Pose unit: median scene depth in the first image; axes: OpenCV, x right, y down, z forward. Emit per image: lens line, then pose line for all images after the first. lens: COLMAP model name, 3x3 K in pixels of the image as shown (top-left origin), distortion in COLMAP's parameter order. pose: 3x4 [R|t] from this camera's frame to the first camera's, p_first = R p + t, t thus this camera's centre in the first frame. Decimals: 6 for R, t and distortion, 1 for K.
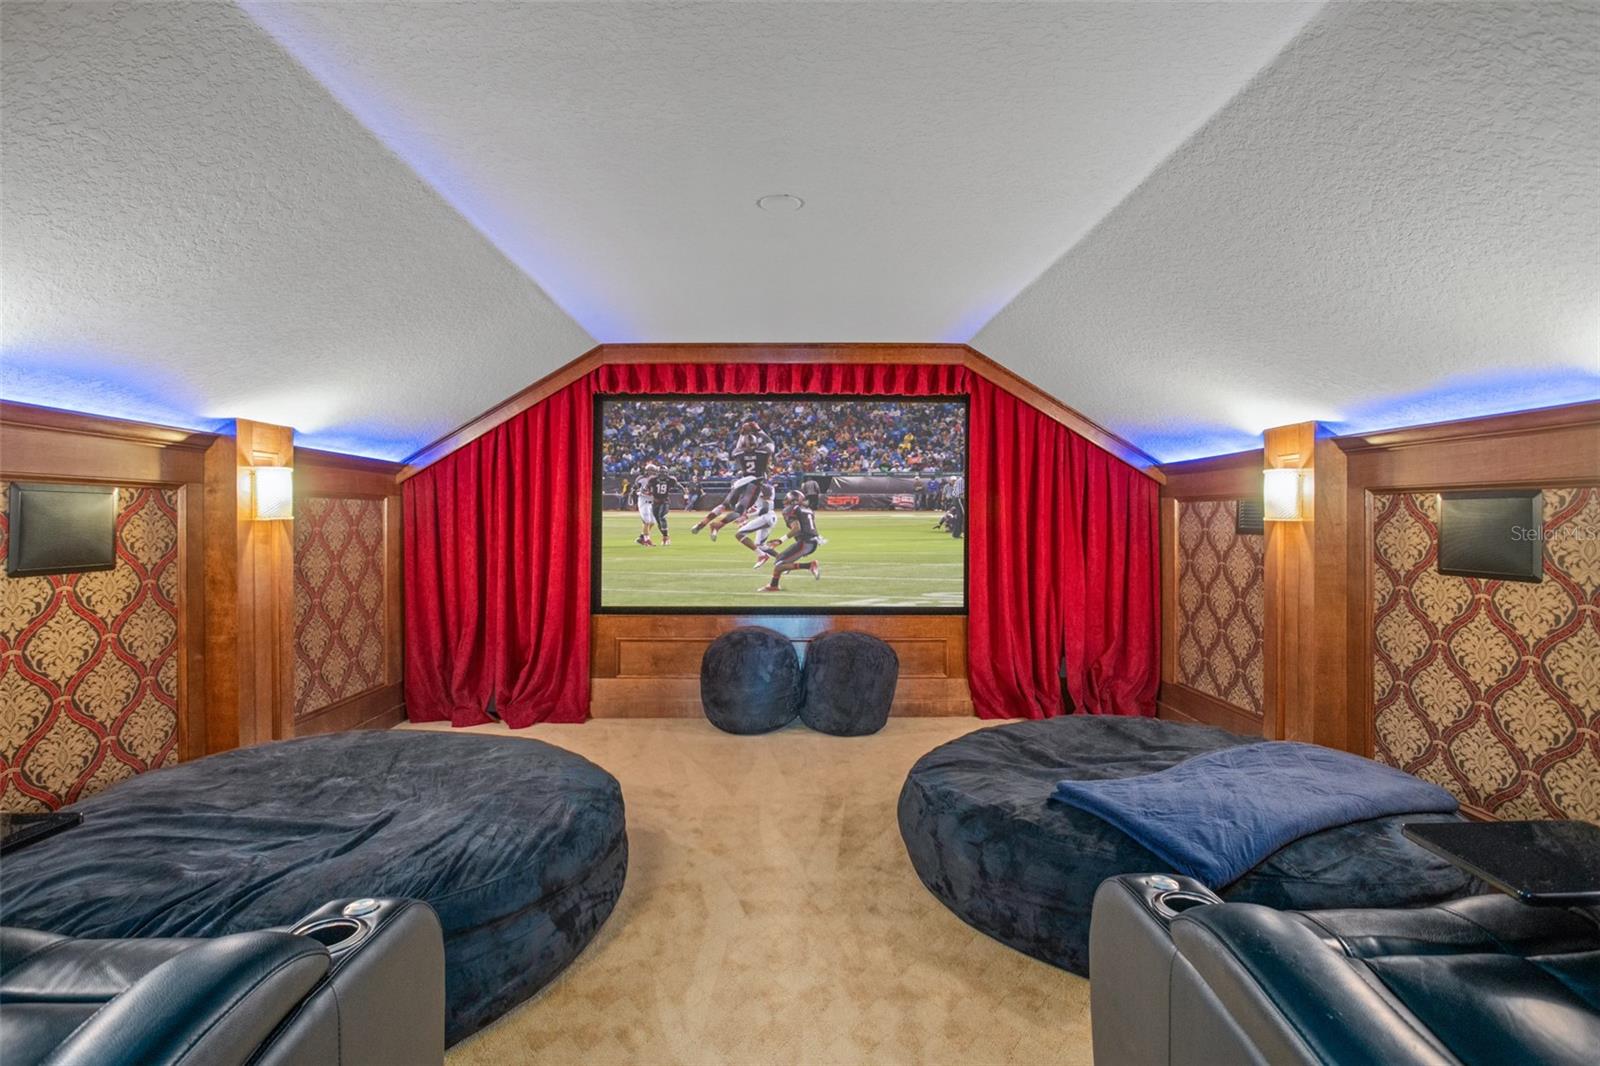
lens RADIAL K [[775.6, 0, 797.4], [0, 775.6, 519.1], [0, 0, 1]] dist [-0.034266, 0.017252]
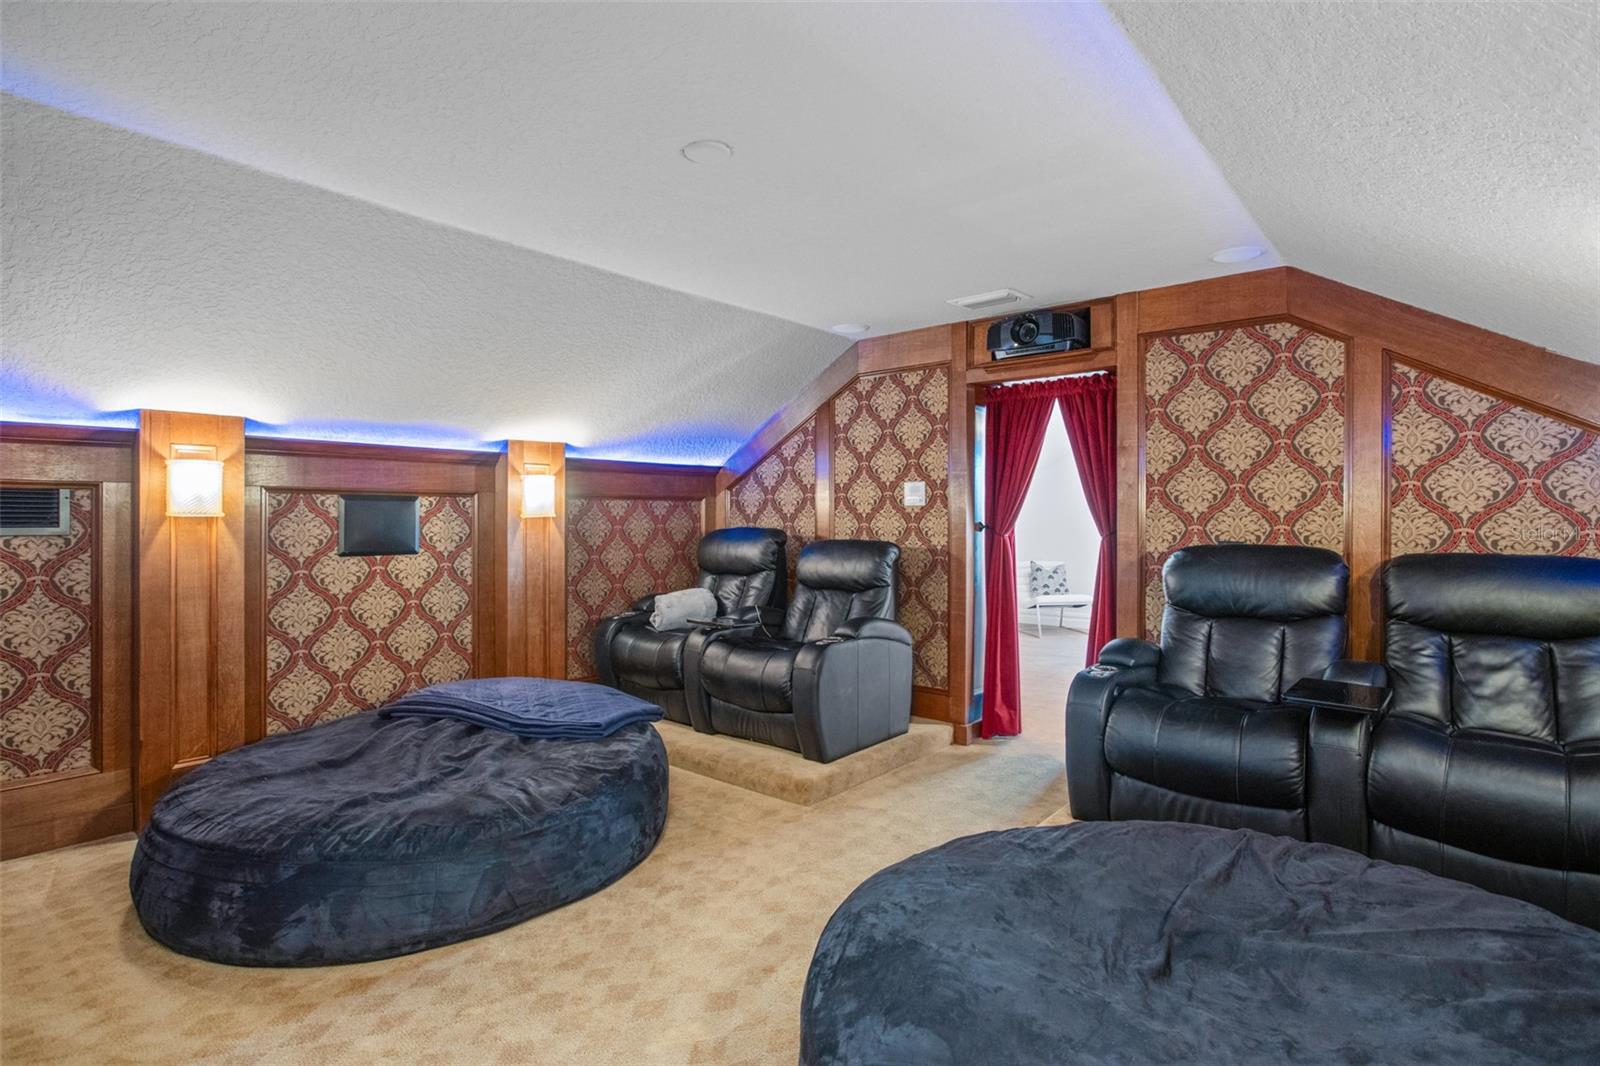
lens RADIAL K [[775.6, 0, 797.4], [0, 775.6, 519.1], [0, 0, 1]] dist [-0.034266, 0.017252]
pose [[-0.752090, 0.000452, 0.659060, -0.611357], [0.003377, 0.999989, 0.003167, 0.005925], [-0.659052, 0.004608, -0.752083, 1.445120]]
